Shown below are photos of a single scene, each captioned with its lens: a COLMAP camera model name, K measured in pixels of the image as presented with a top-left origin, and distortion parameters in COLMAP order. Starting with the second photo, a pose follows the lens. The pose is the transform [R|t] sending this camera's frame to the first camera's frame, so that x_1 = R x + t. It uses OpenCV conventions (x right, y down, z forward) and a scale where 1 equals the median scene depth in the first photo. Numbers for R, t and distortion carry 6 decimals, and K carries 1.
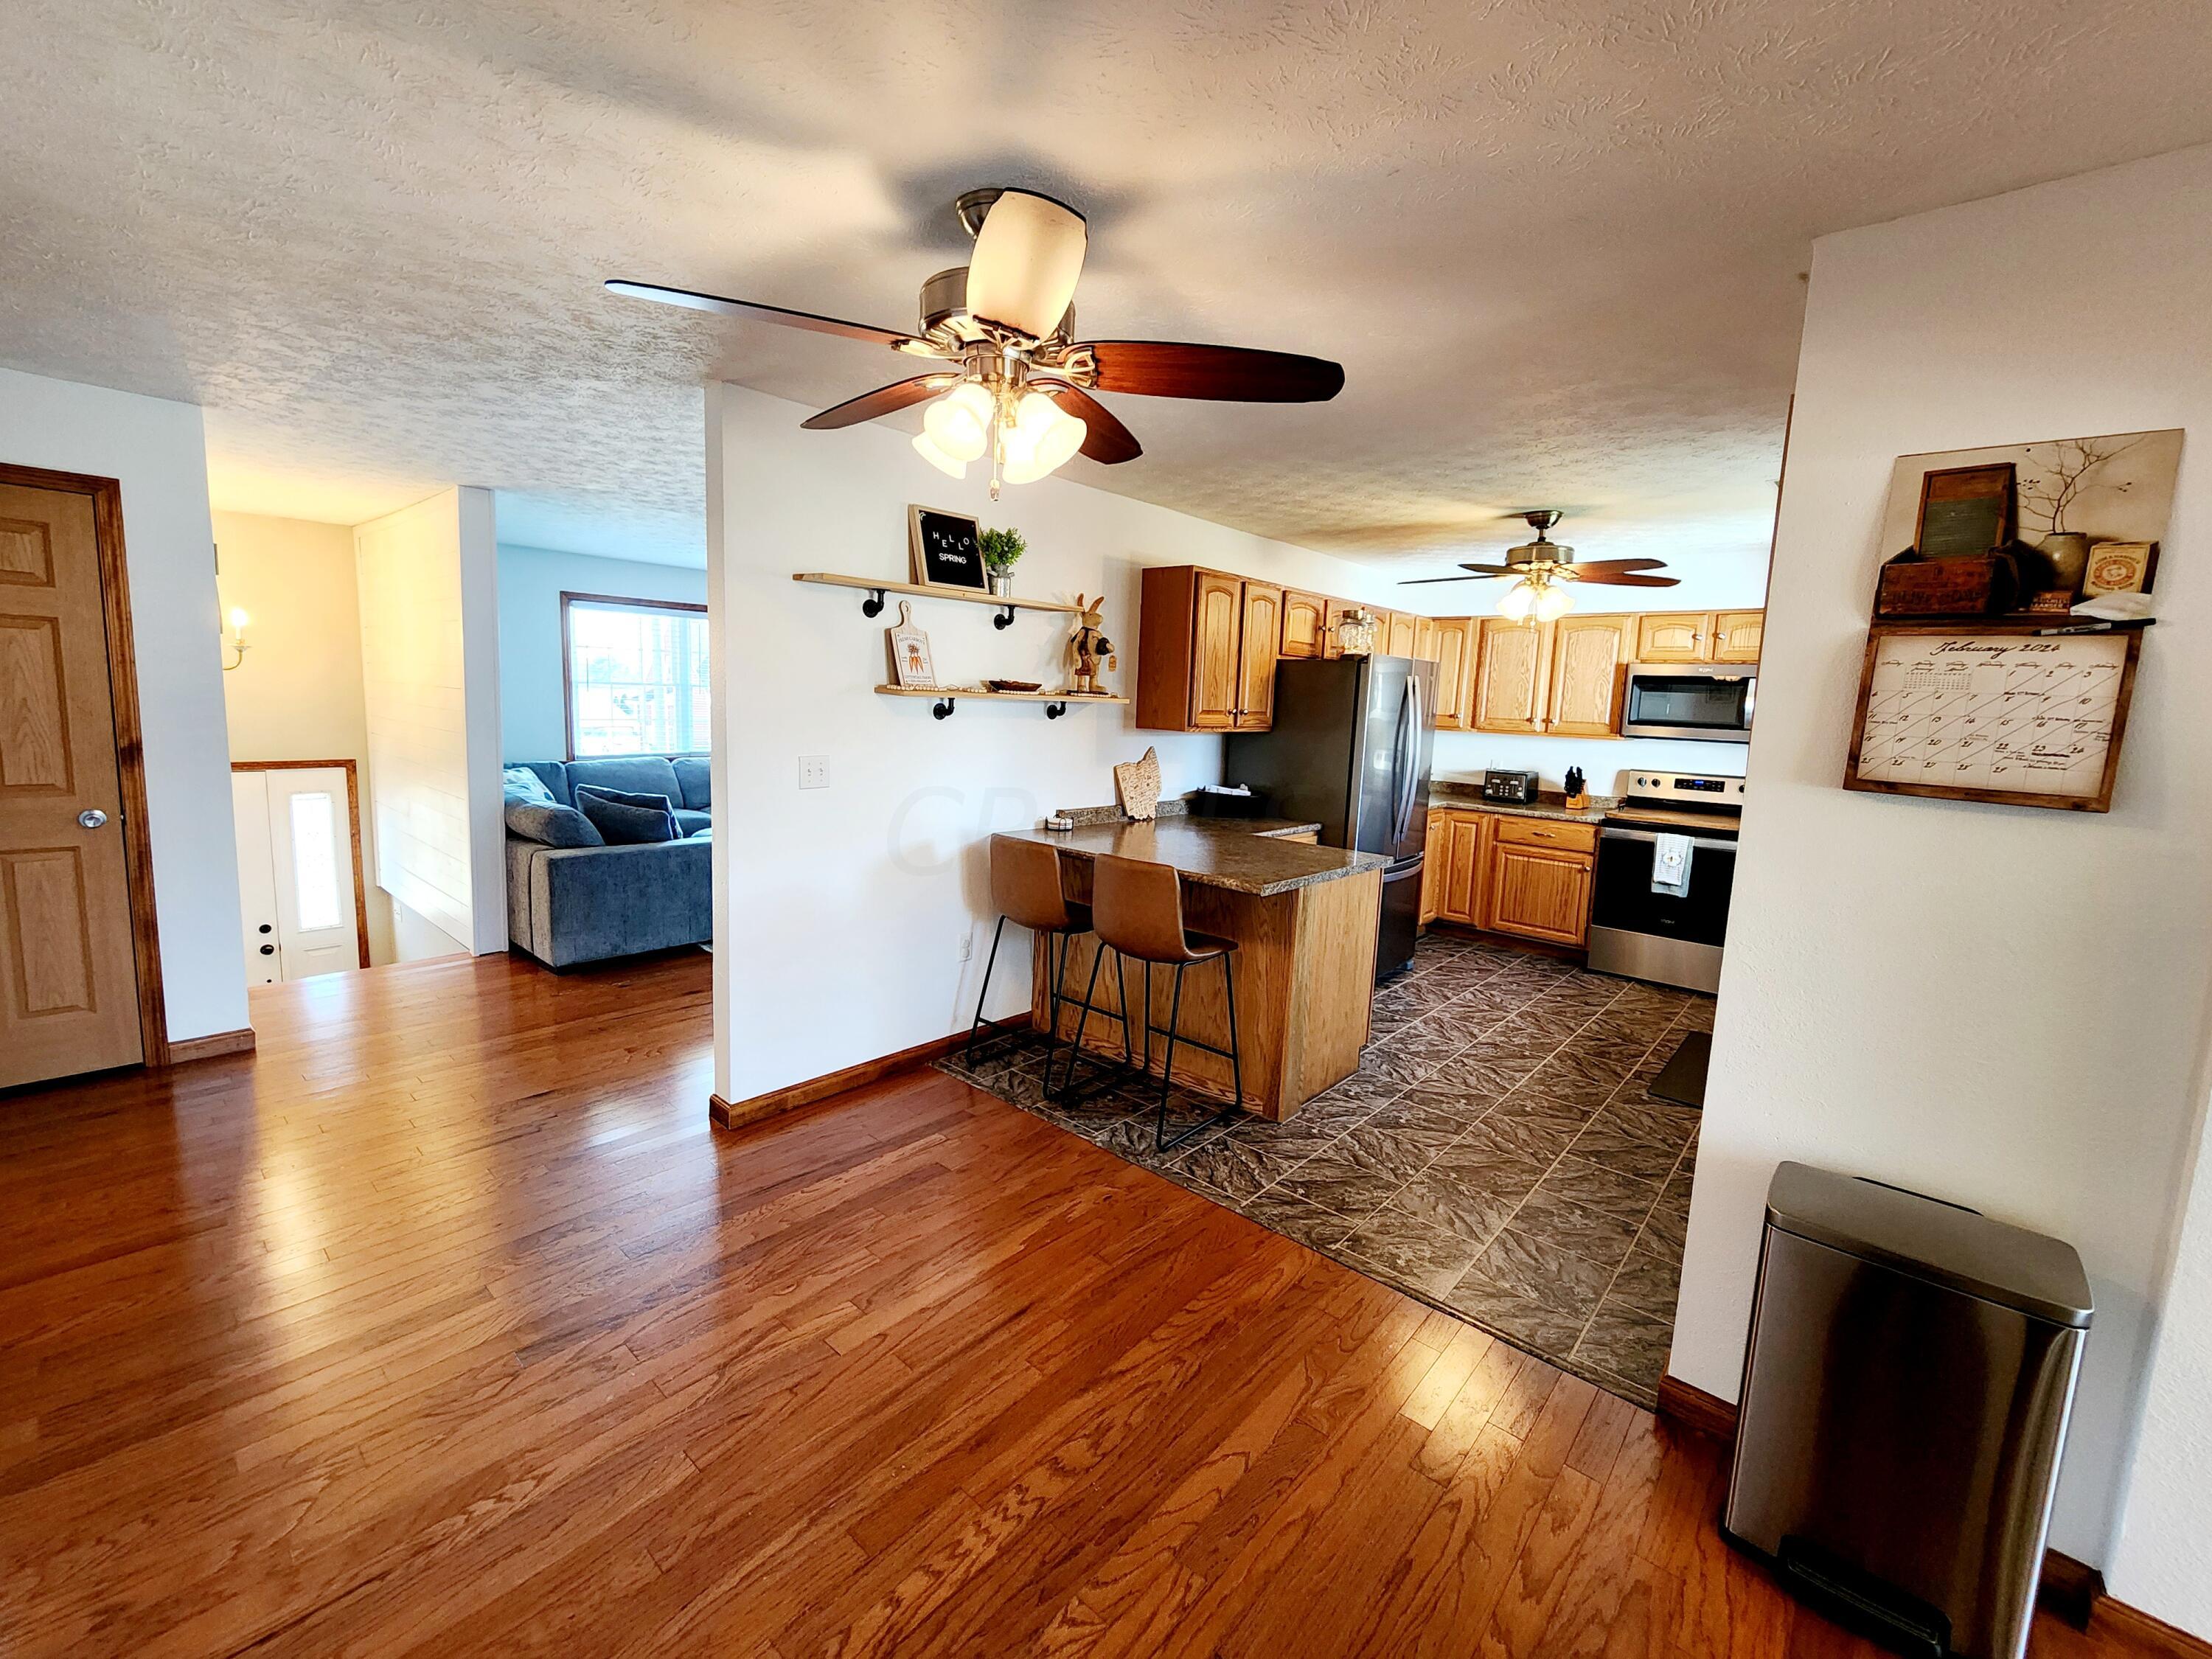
lens RADIAL K [[914.2, 0, 1108.3], [0, 914.2, 810.9], [0, 0, 1]] dist [-0.004890, 0.001889]
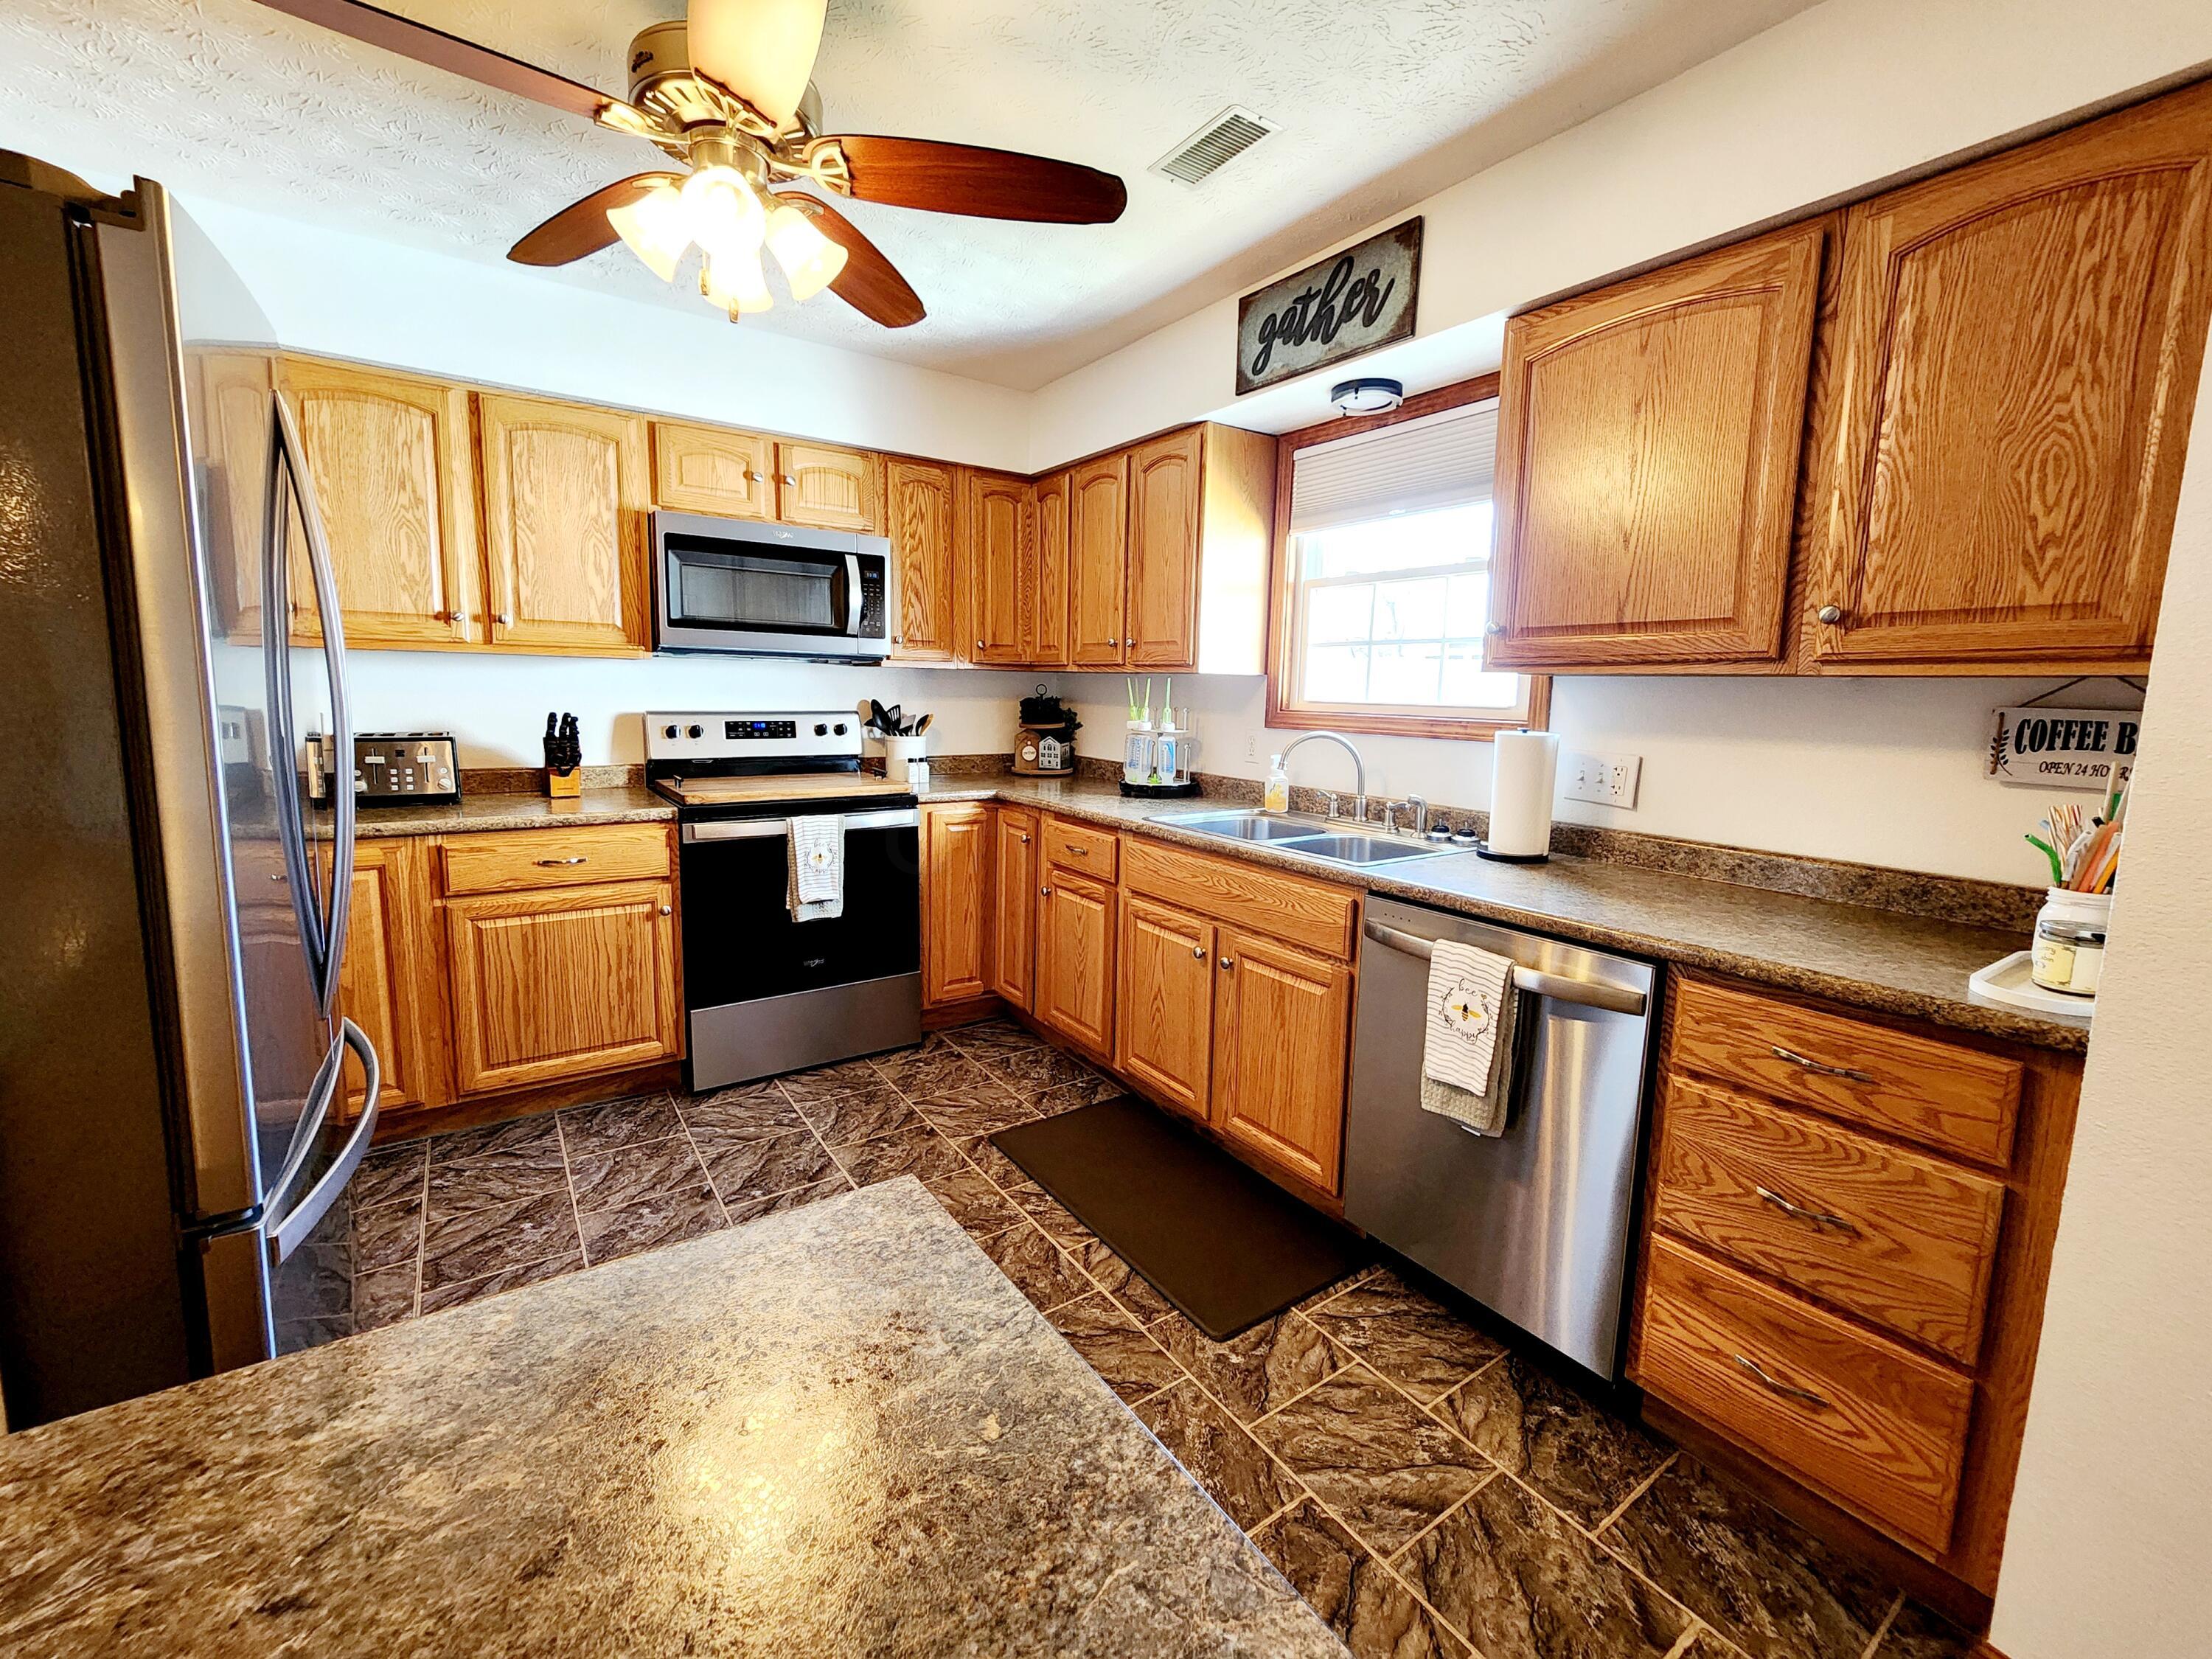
lens RADIAL K [[914.2, 0, 1113.6], [0, 914.2, 808.1], [0, 0, 1]] dist [-0.004890, 0.001889]
pose [[0.234354, -0.157661, 0.959282, 0.134246], [0.109372, 0.984773, 0.135131, -0.044541], [-0.965979, 0.073250, 0.248029, 0.824311]]
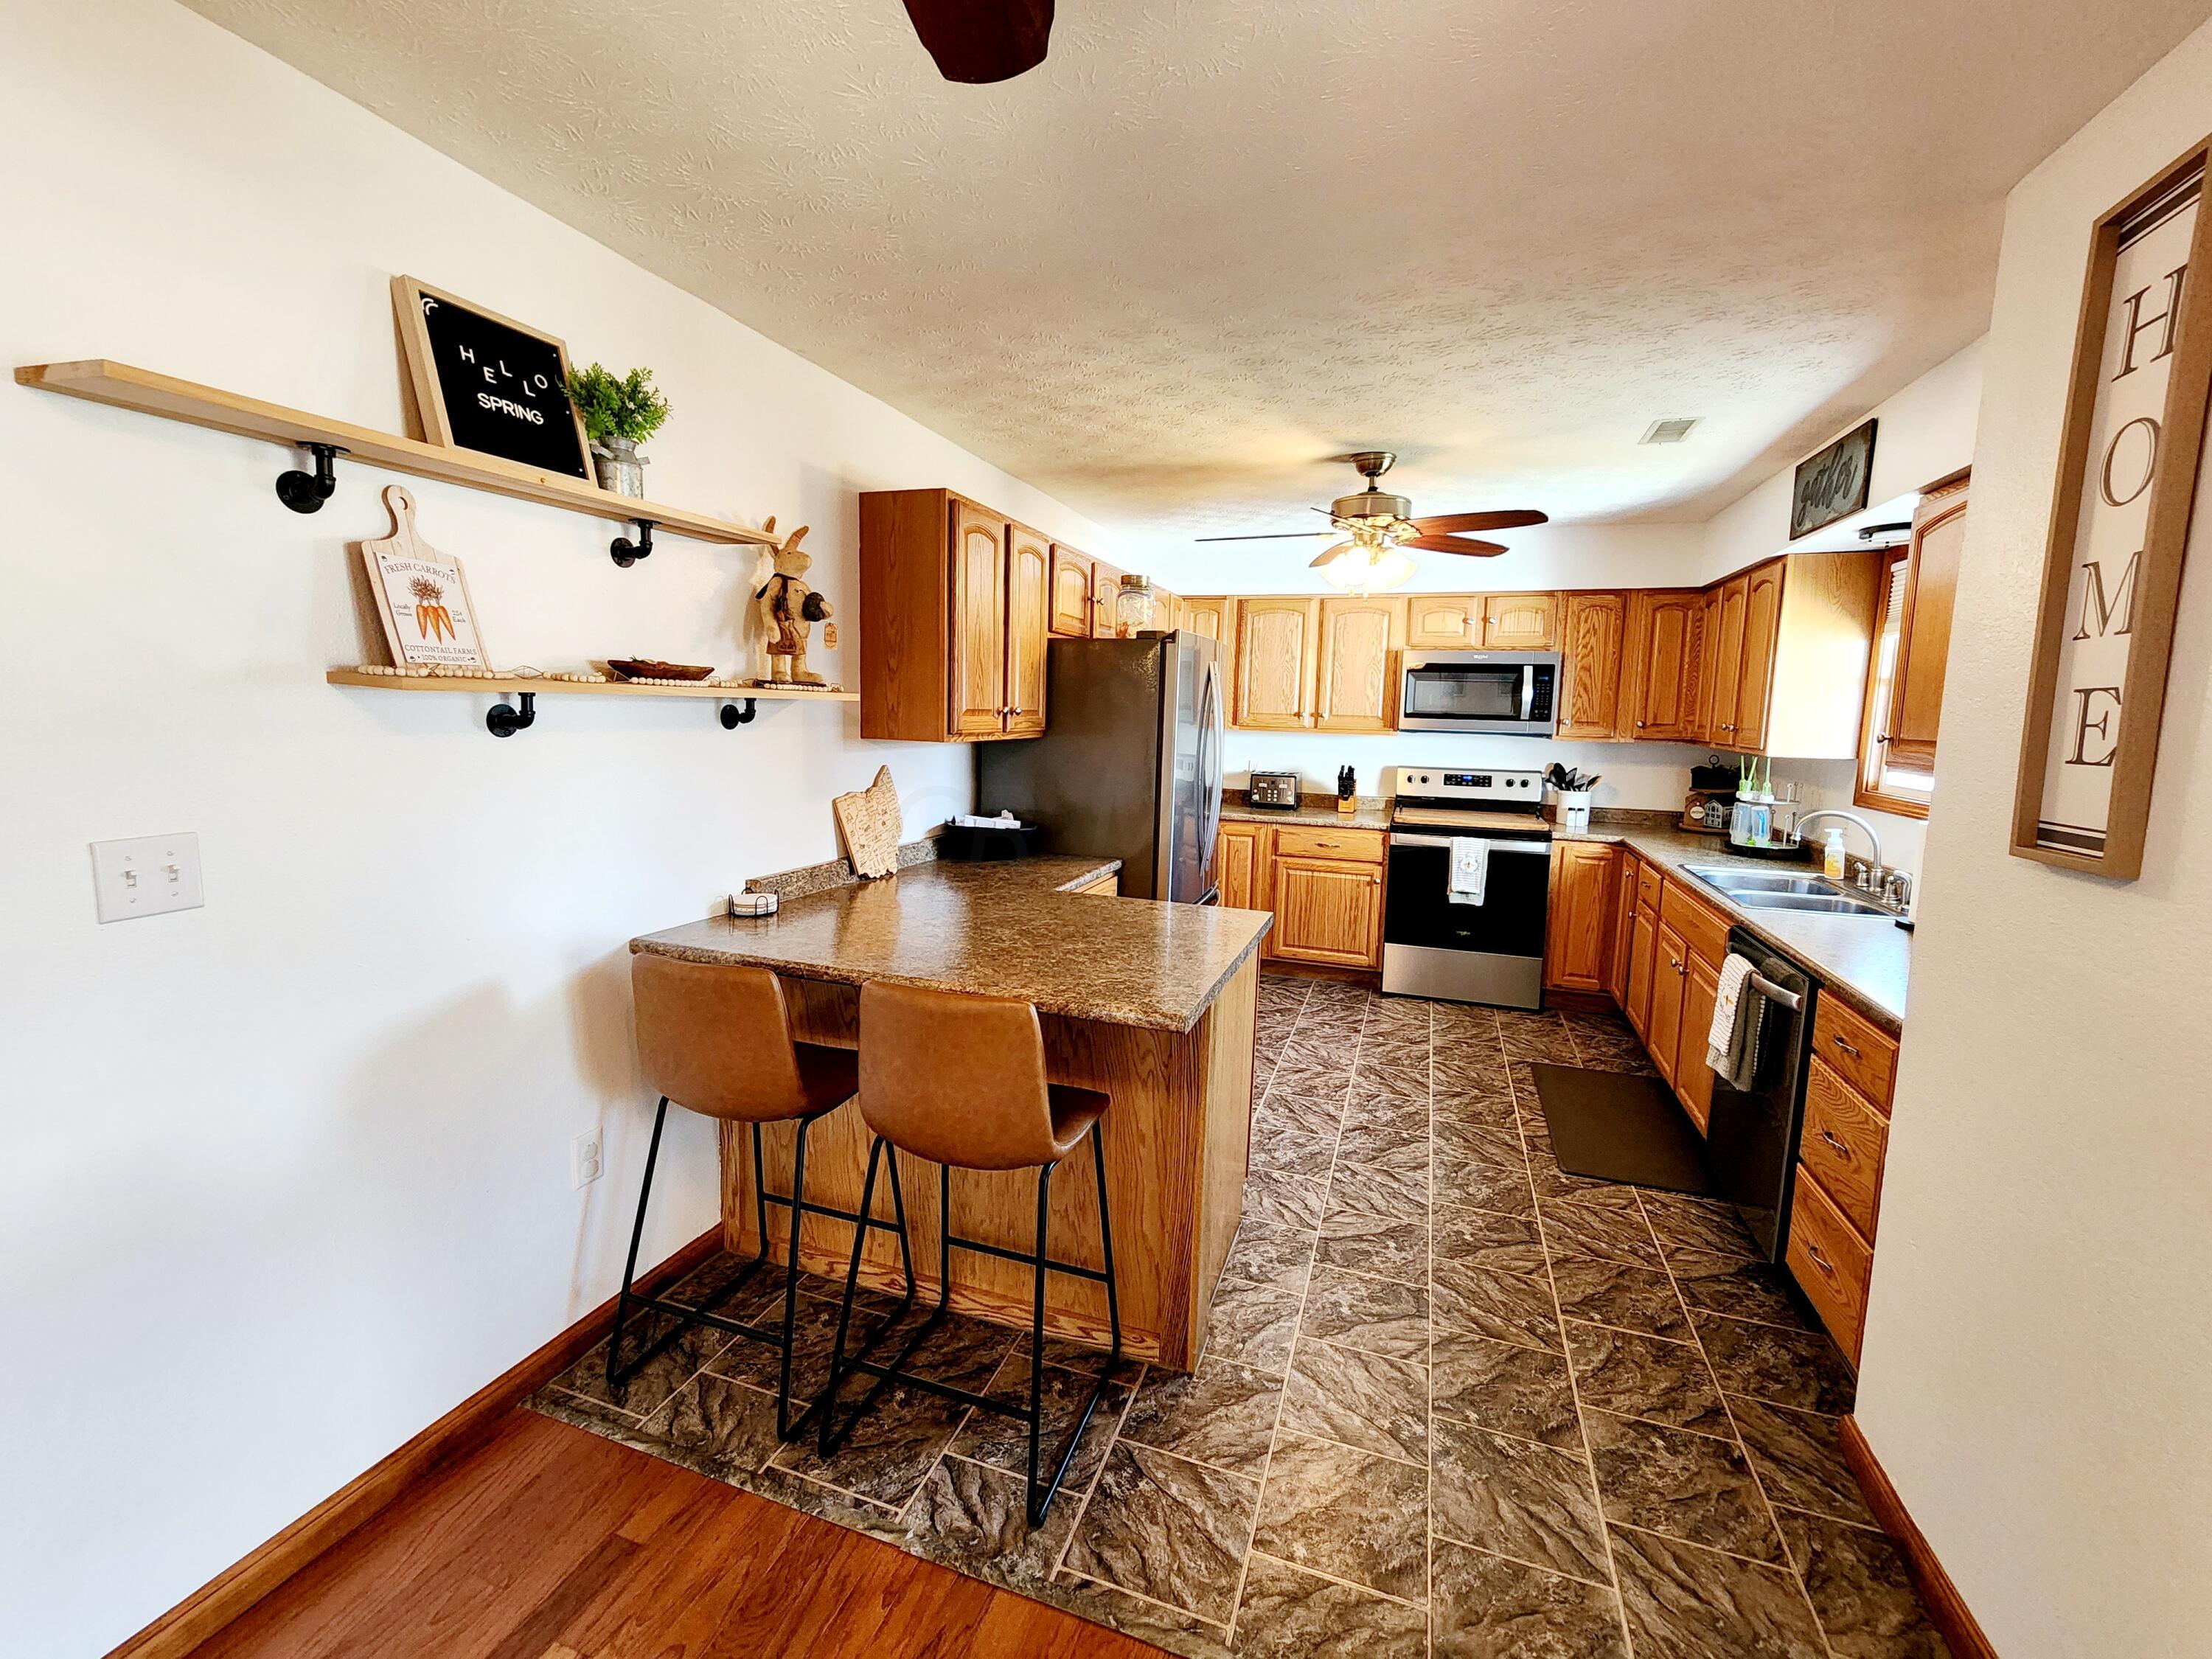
lens RADIAL K [[914.2, 0, 1112.3], [0, 914.2, 812.0], [0, 0, 1]] dist [-0.004890, 0.001889]
pose [[0.924702, -0.059677, 0.375984, -0.057764], [0.059009, 0.998169, 0.013304, -0.039975], [-0.376090, 0.009884, 0.926530, 0.358469]]
